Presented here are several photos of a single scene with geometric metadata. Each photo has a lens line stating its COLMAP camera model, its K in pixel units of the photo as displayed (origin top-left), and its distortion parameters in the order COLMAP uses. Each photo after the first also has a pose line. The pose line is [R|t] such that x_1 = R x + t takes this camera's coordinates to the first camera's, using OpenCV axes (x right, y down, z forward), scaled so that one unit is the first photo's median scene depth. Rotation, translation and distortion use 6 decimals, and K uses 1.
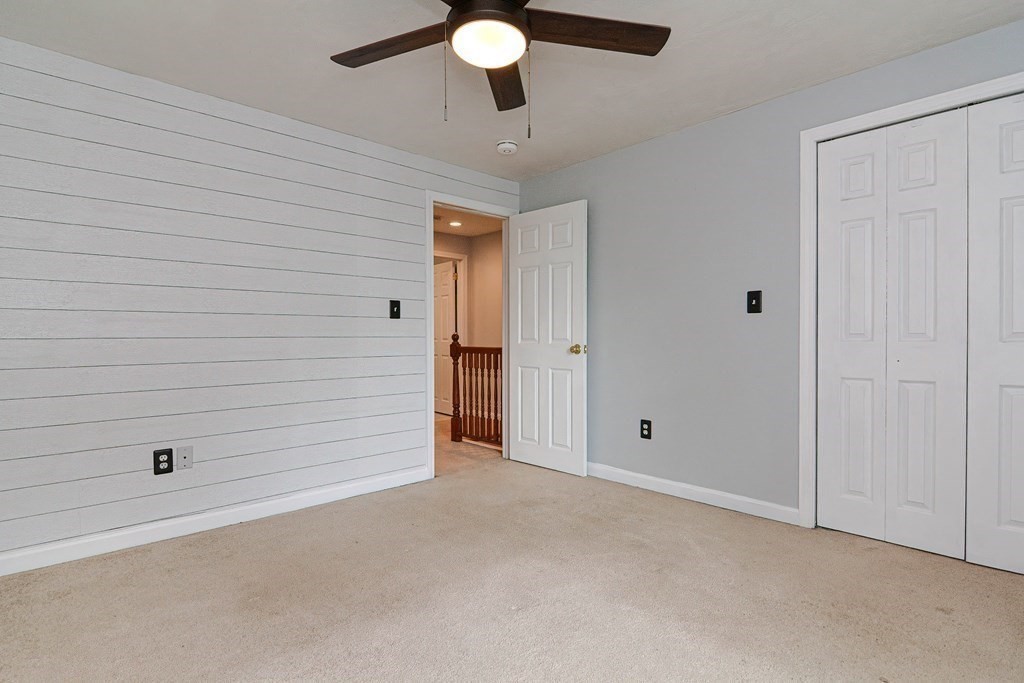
lens RADIAL K [[501.4, 0, 513.7], [0, 501.4, 339.0], [0, 0, 1]] dist [-0.002739, -0.001999]
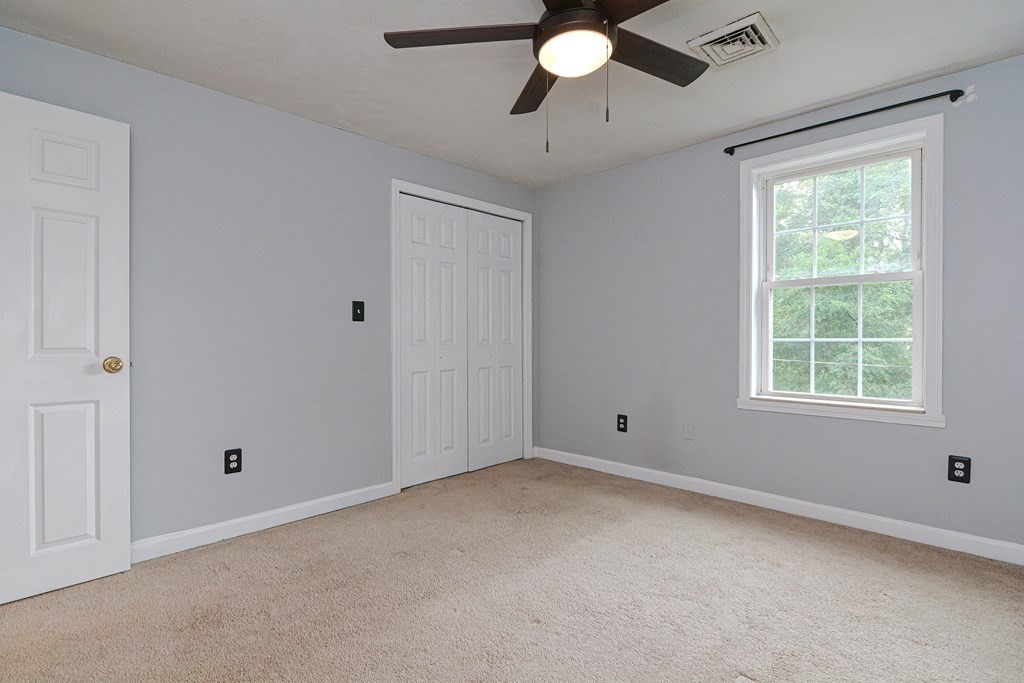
lens RADIAL K [[501.4, 0, 515.1], [0, 501.4, 346.0], [0, 0, 1]] dist [-0.002739, -0.001999]
pose [[-0.042644, -0.004683, 0.999079, -0.636717], [0.014599, 0.999879, 0.005310, 0.002075], [-0.998984, 0.014812, -0.042570, 0.693474]]
